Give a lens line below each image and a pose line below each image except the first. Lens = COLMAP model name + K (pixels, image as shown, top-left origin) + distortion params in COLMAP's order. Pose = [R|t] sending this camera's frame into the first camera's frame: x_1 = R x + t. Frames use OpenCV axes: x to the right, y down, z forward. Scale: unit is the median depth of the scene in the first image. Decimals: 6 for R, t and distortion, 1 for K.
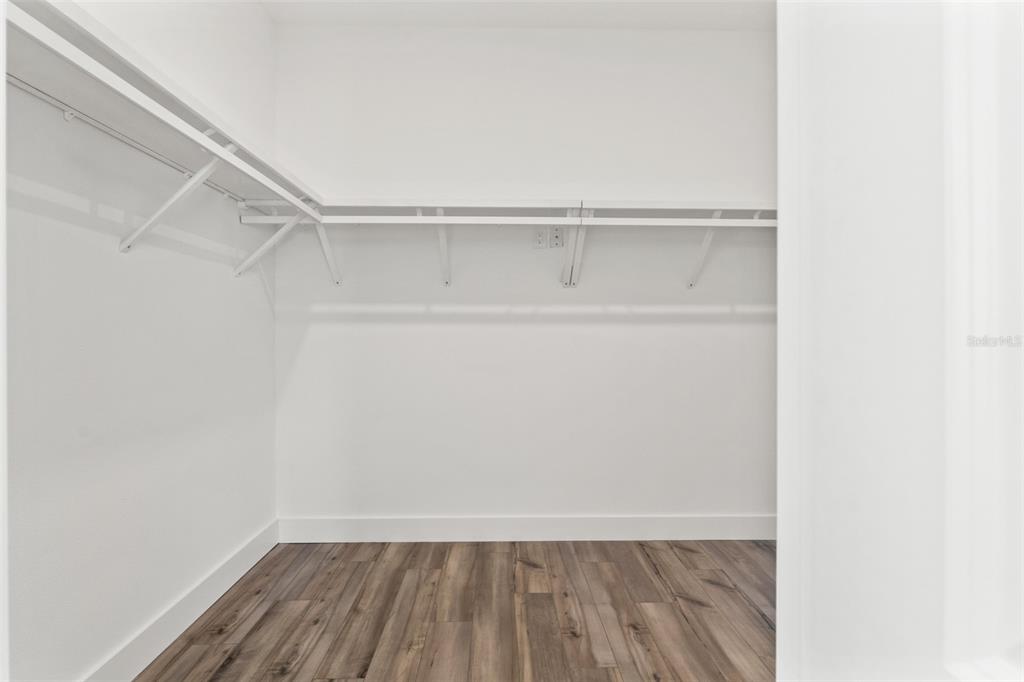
lens RADIAL K [[509.7, 0, 509.0], [0, 509.7, 339.5], [0, 0, 1]] dist [-0.002521, 0.000667]
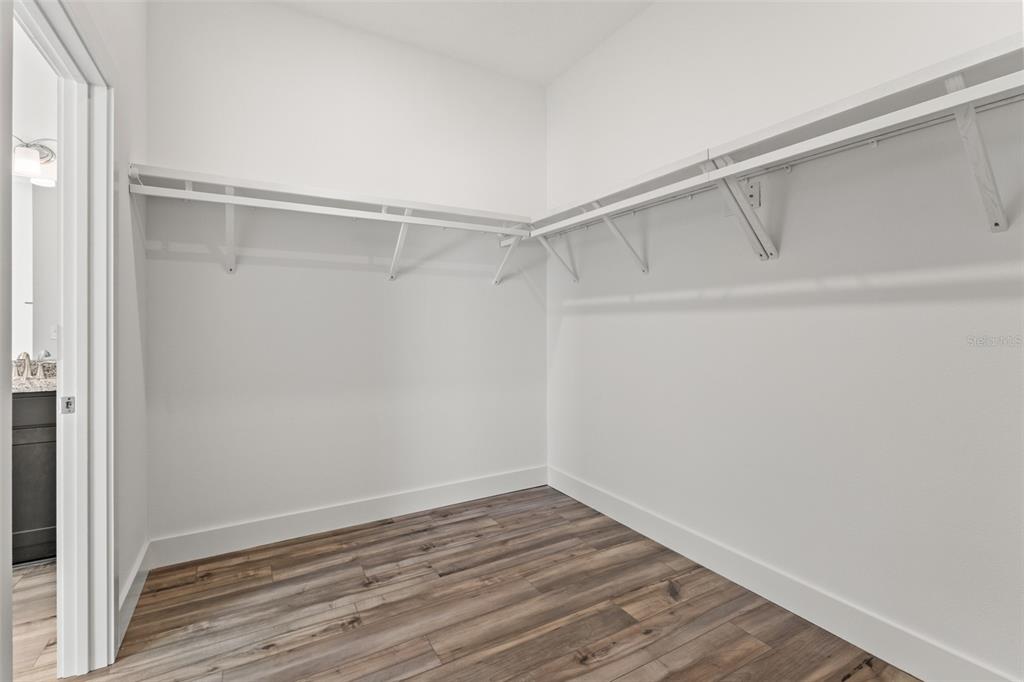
lens RADIAL K [[467.1, 0, 508.7], [0, 467.1, 334.1], [0, 0, 1]] dist [0.000669, -0.000189]
pose [[0.470313, 0.012123, -0.882416, 0.672604], [-0.000047, 0.999906, 0.013712, -0.003255], [0.882499, -0.006407, 0.470270, 0.430667]]
